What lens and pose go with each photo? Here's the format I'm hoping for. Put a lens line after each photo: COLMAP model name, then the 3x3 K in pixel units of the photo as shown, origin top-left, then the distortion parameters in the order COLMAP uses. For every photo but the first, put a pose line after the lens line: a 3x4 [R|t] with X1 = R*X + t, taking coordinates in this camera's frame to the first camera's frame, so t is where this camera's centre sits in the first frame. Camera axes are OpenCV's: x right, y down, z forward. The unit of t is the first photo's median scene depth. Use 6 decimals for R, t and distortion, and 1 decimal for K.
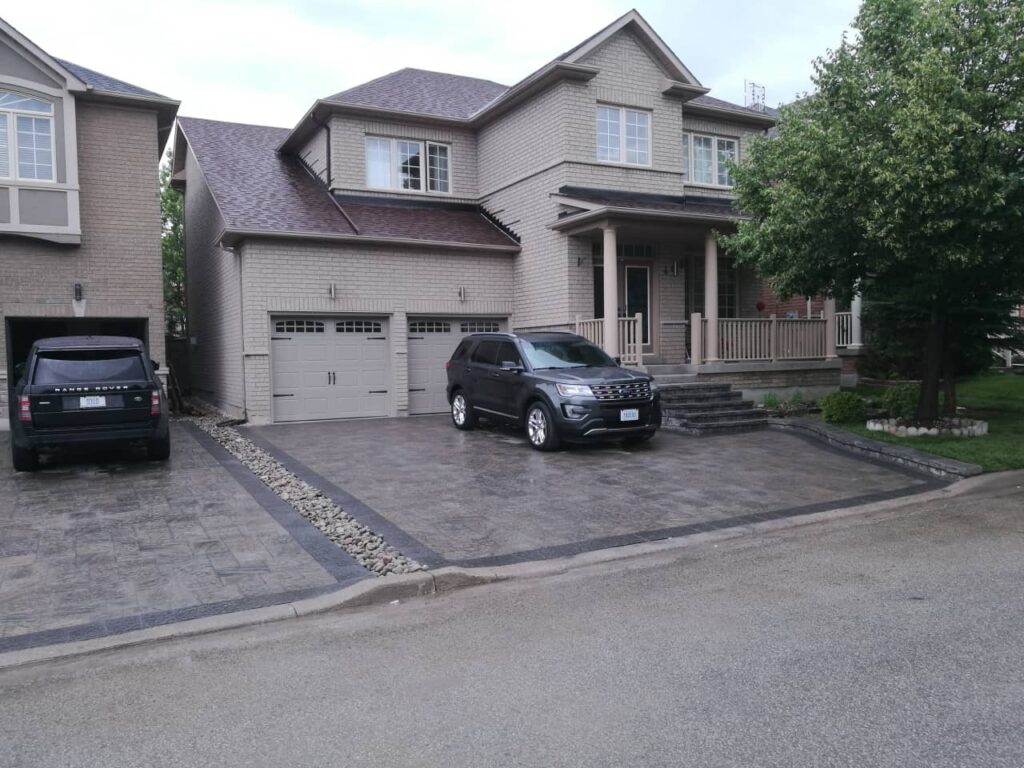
lens RADIAL K [[798.5, 0, 498.1], [0, 798.5, 385.2], [0, 0, 1]] dist [-0.011605, 0.015984]
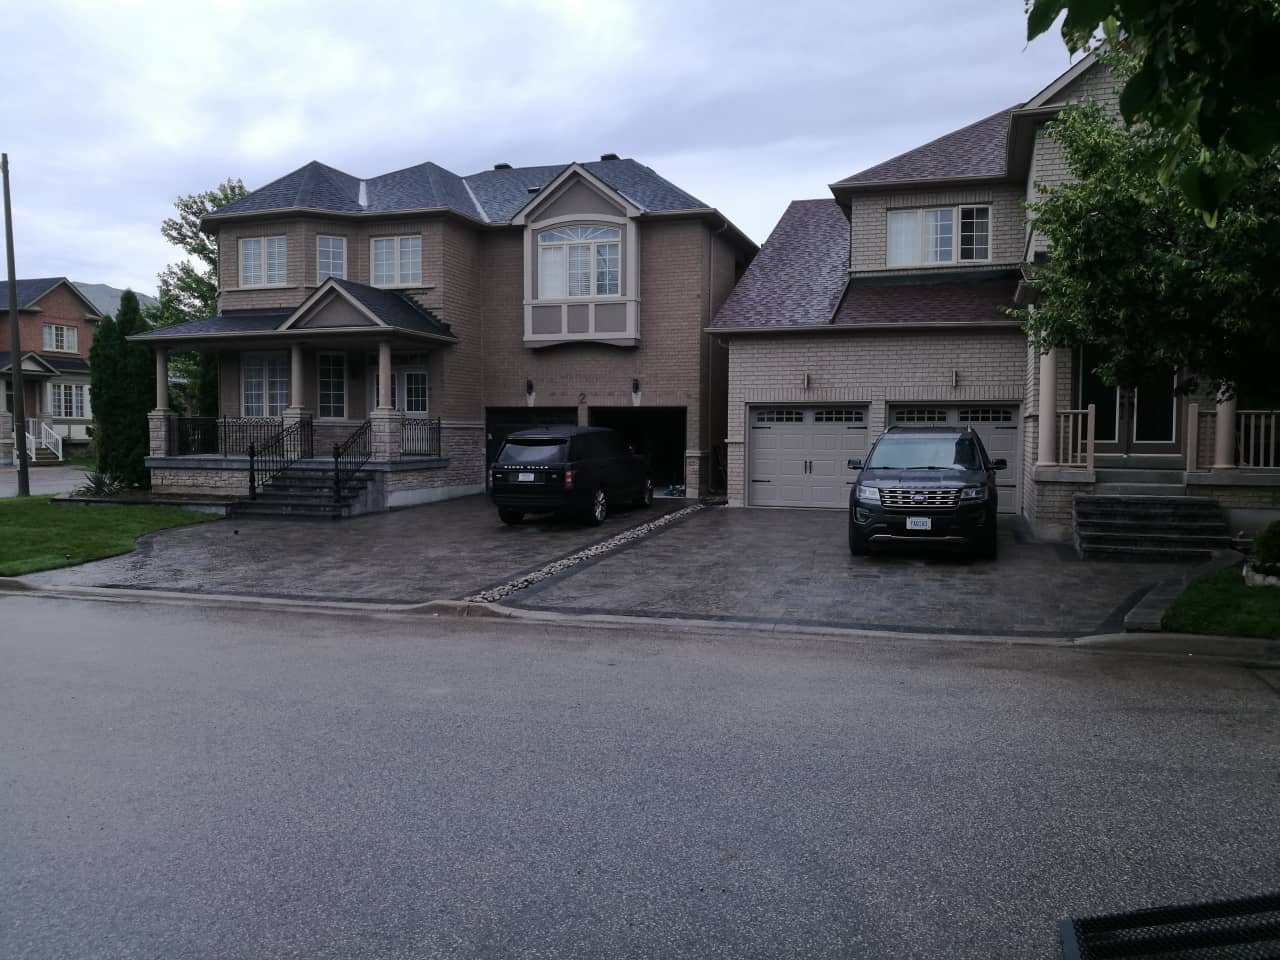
lens RADIAL K [[998.2, 0, 649.5], [0, 998.2, 488.0], [0, 0, 1]] dist [-0.011605, 0.015984]
pose [[0.696159, 0.062298, -0.715179, 0.561062], [-0.043531, 0.998058, 0.044565, -0.030020], [0.716566, 0.000108, 0.697519, -0.027047]]
